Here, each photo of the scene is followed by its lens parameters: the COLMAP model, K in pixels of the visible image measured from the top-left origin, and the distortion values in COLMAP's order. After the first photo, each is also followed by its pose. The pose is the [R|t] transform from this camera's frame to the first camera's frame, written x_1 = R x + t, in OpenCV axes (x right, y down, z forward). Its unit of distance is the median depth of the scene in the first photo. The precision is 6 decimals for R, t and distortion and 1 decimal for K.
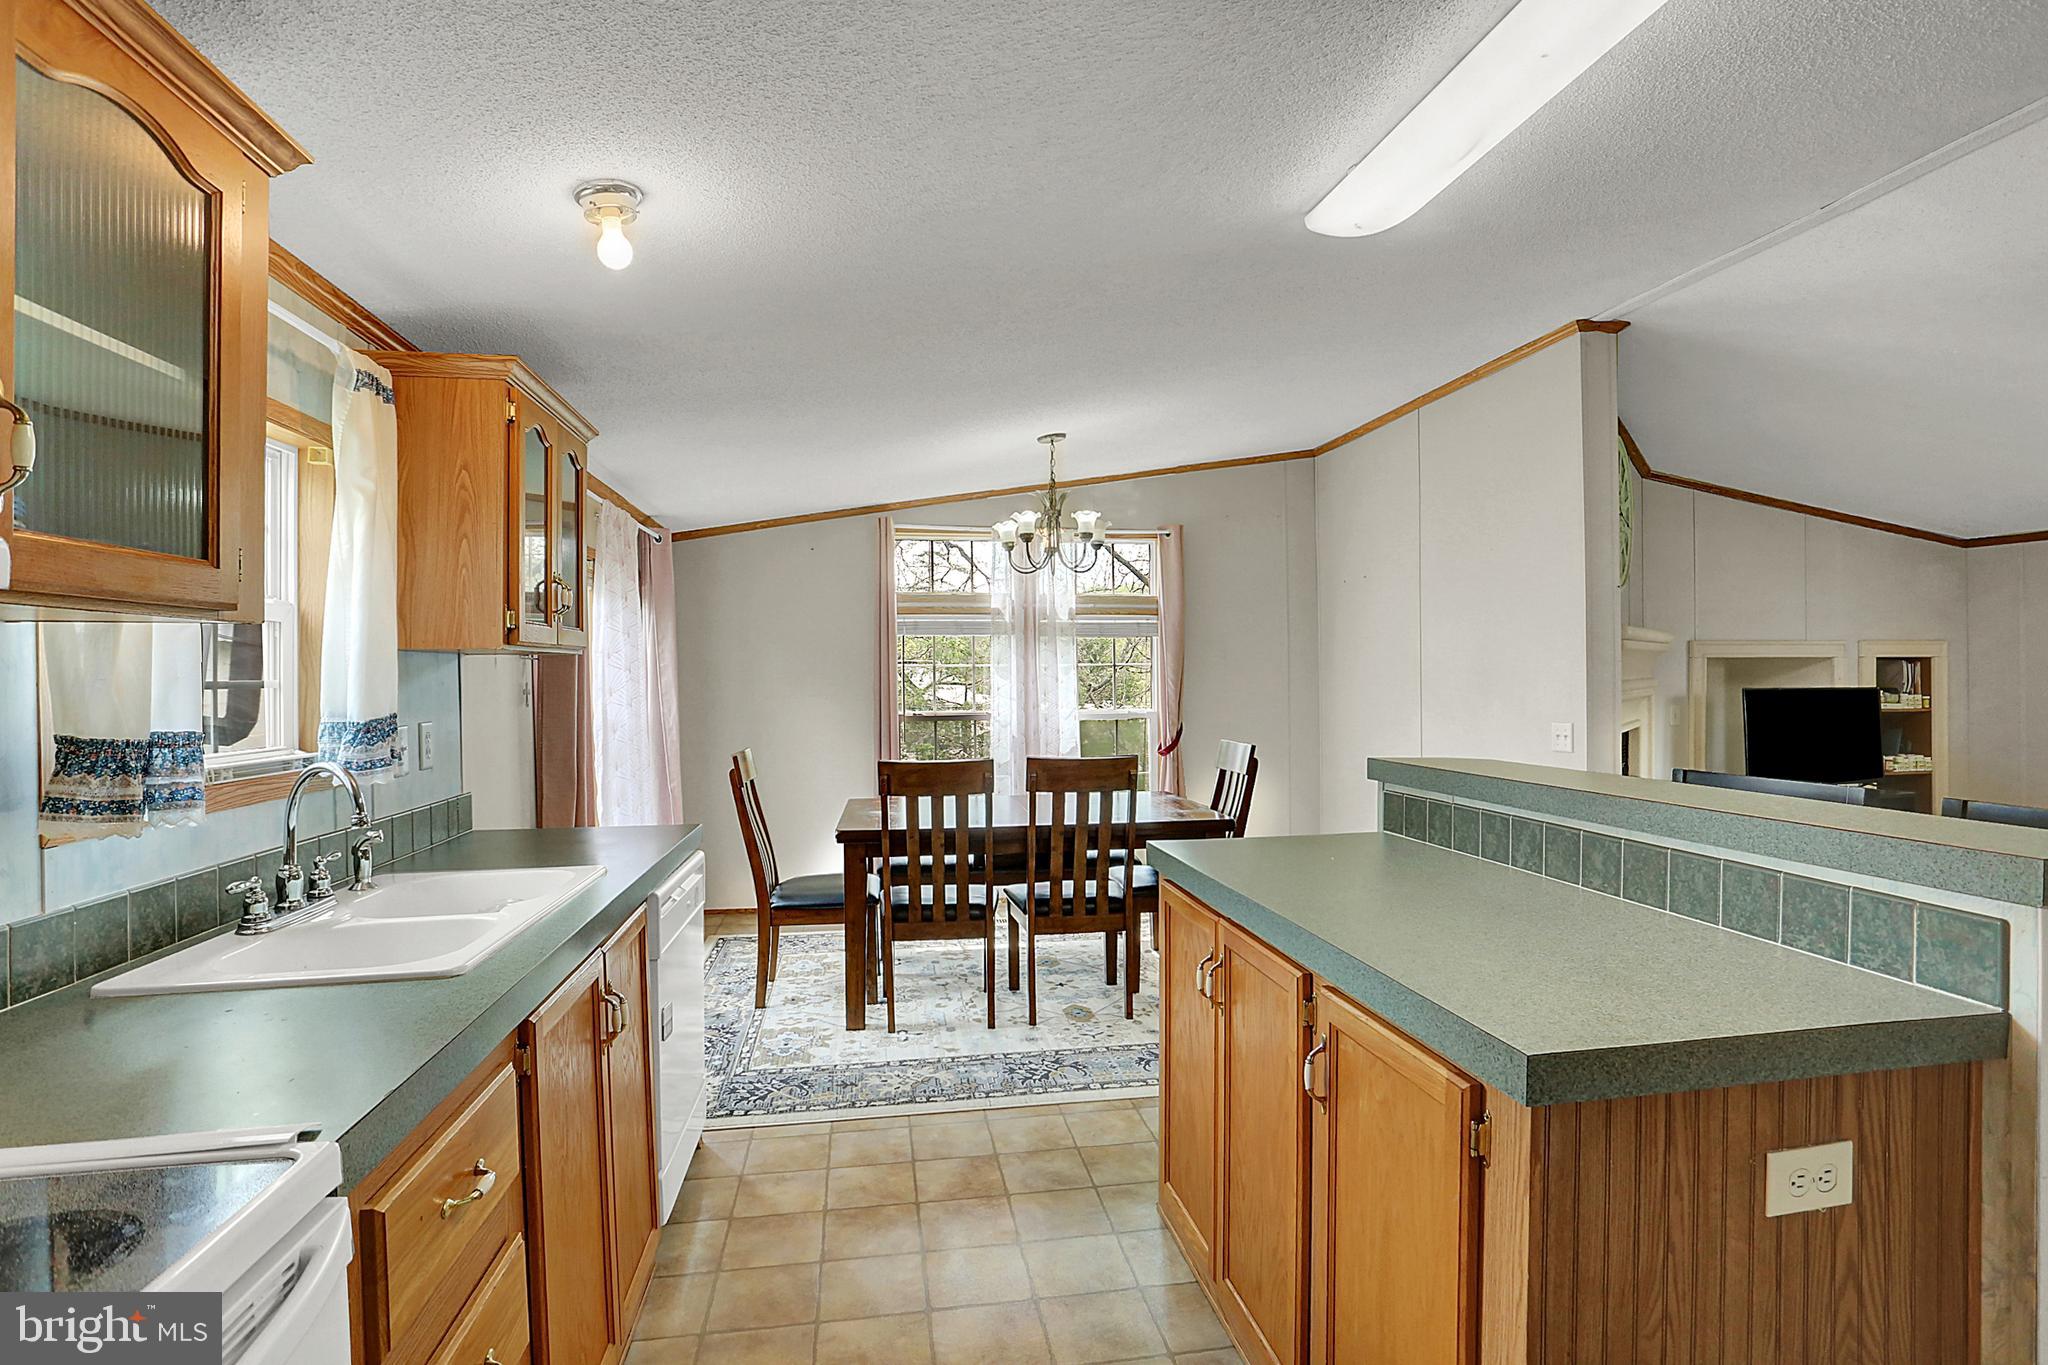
lens RADIAL K [[1044.7, 0, 1039.5], [0, 1044.7, 675.3], [0, 0, 1]] dist [-0.048831, 0.024970]
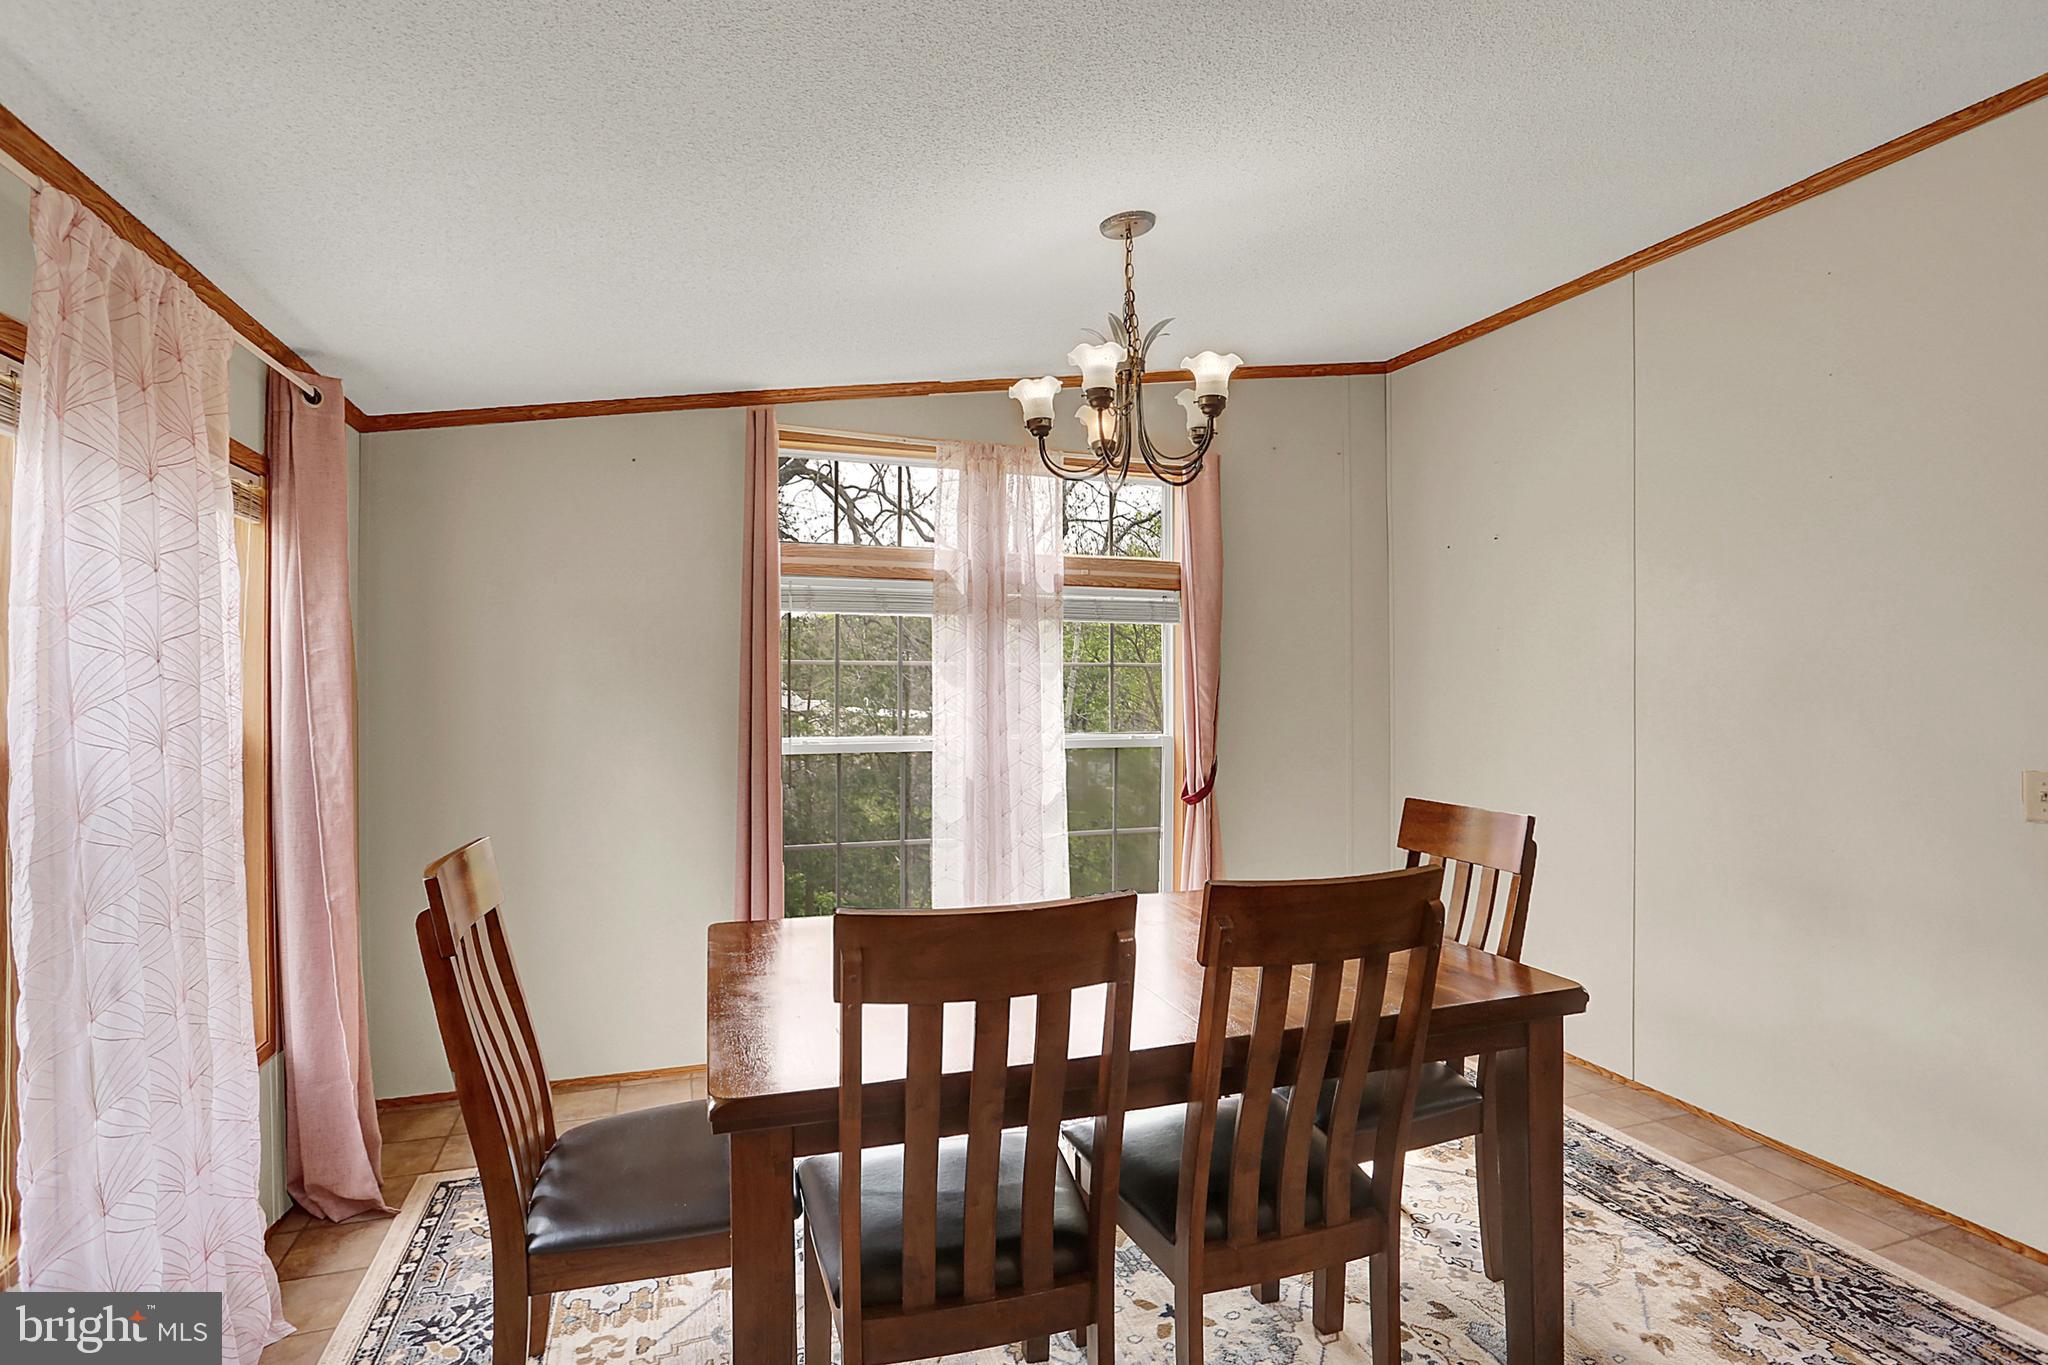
lens RADIAL K [[1044.7, 0, 1039.5], [0, 1044.7, 675.3], [0, 0, 1]] dist [-0.048831, 0.024970]
pose [[0.985352, 0.012716, 0.170060, -0.089666], [-0.011266, 0.999891, -0.009491, 0.003072], [-0.170163, 0.007436, 0.985388, 0.383764]]
